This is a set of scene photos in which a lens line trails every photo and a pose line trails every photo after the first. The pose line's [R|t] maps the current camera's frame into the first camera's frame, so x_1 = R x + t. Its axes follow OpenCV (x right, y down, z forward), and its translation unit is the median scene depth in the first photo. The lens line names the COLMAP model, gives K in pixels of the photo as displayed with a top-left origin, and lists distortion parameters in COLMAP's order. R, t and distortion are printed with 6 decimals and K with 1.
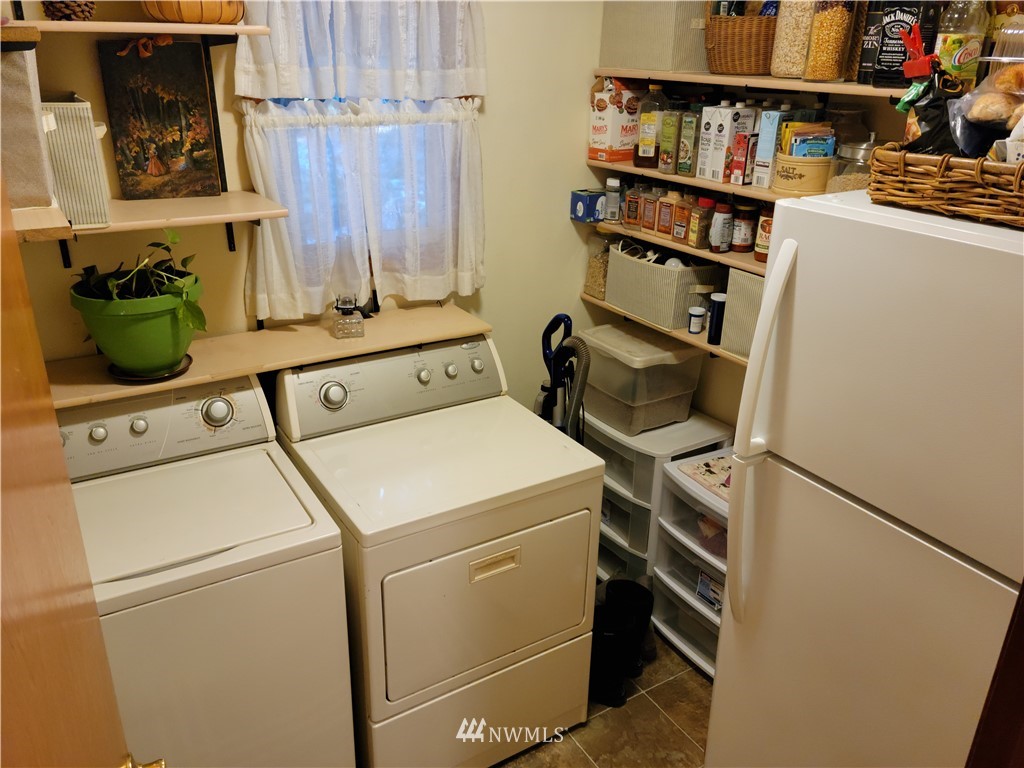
lens RADIAL K [[808.4, 0, 510.5], [0, 808.4, 381.1], [0, 0, 1]] dist [0.097199, -0.101789]
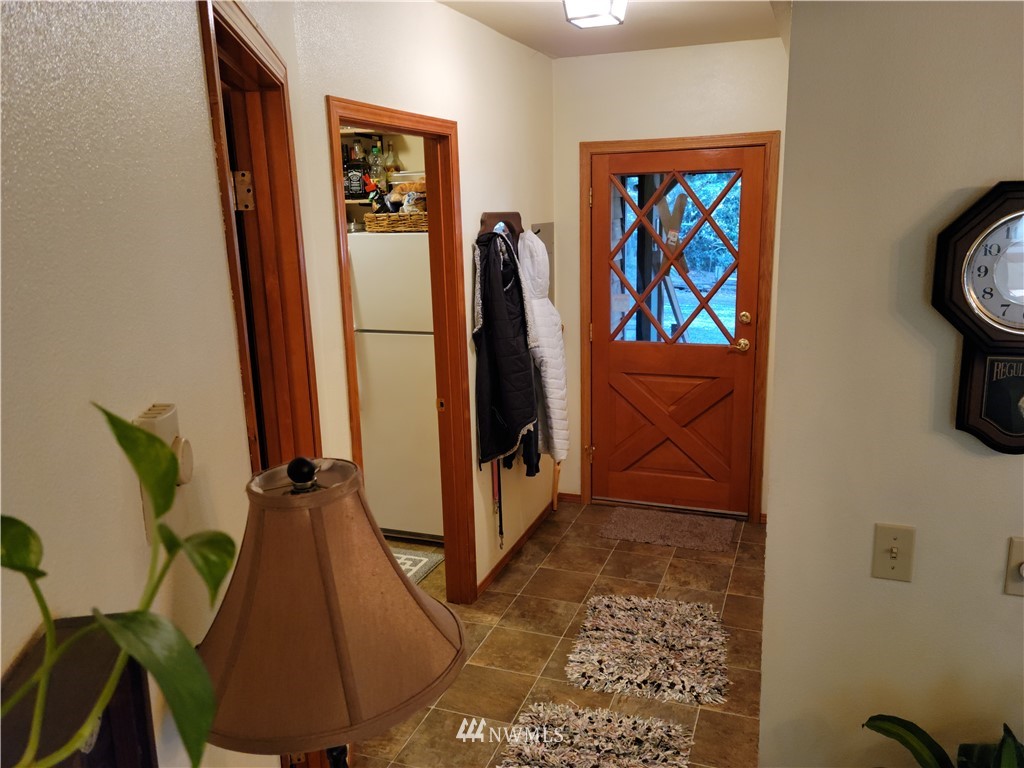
lens RADIAL K [[808.4, 0, 511.8], [0, 808.4, 386.3], [0, 0, 1]] dist [0.097199, -0.101789]
pose [[0.785346, -0.168037, 0.595815, -1.054952], [0.271508, 0.958444, -0.087566, 0.756609], [-0.556341, 0.230538, 0.798334, -1.579484]]
